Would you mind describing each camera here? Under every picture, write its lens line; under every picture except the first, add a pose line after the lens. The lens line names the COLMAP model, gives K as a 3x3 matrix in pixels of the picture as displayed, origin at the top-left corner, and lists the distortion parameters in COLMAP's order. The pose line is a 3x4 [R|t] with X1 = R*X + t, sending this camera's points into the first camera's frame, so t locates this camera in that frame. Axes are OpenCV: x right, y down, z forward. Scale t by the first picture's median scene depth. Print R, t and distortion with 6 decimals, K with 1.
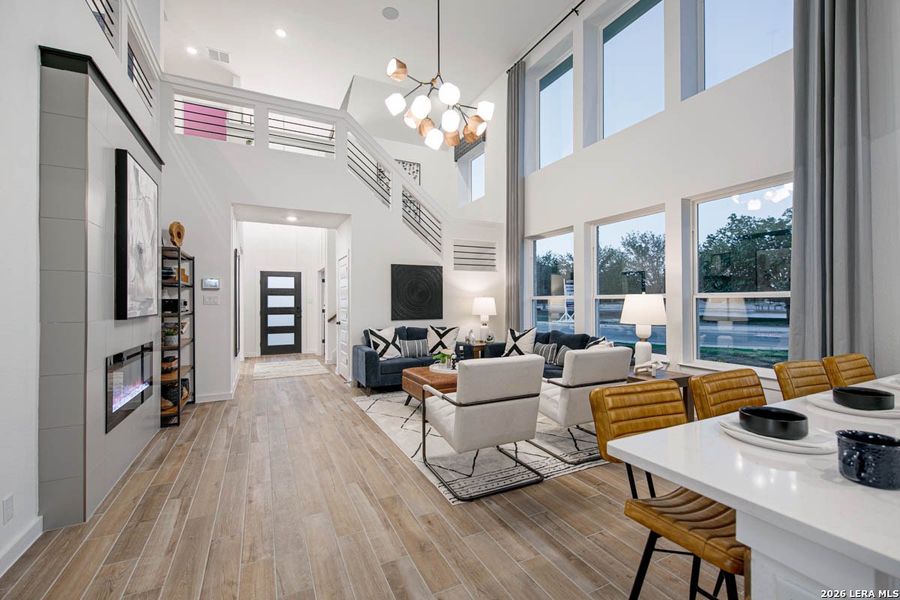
lens RADIAL K [[371.3, 0, 449.7], [0, 371.3, 294.2], [0, 0, 1]] dist [0.001229, -0.000391]
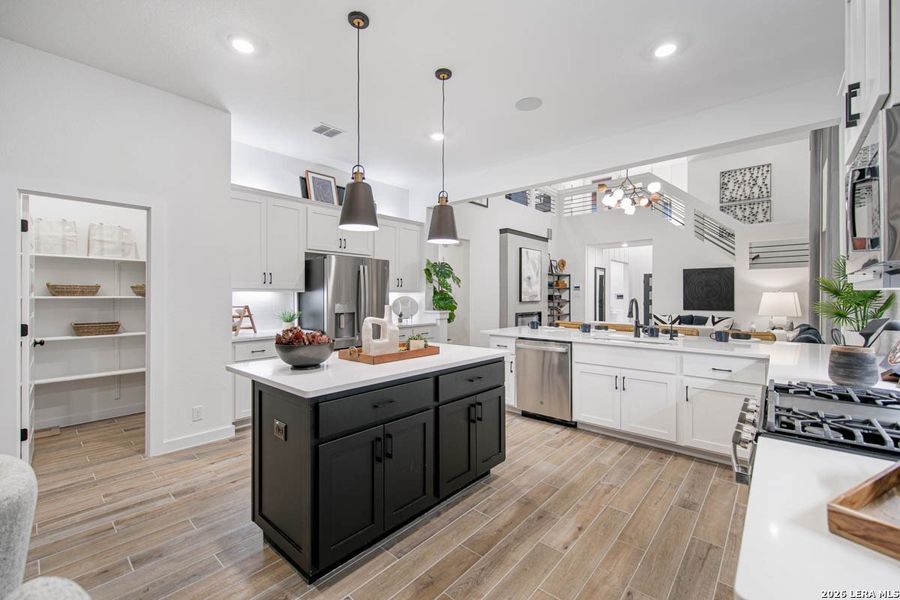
lens RADIAL K [[371.3, 0, 449.7], [0, 371.3, 294.2], [0, 0, 1]] dist [0.001229, -0.000391]
pose [[0.362966, 0.002694, -0.931799, 0.985290], [0.015706, 0.999836, 0.009009, -0.017286], [0.931670, -0.017905, 0.362864, -0.381083]]
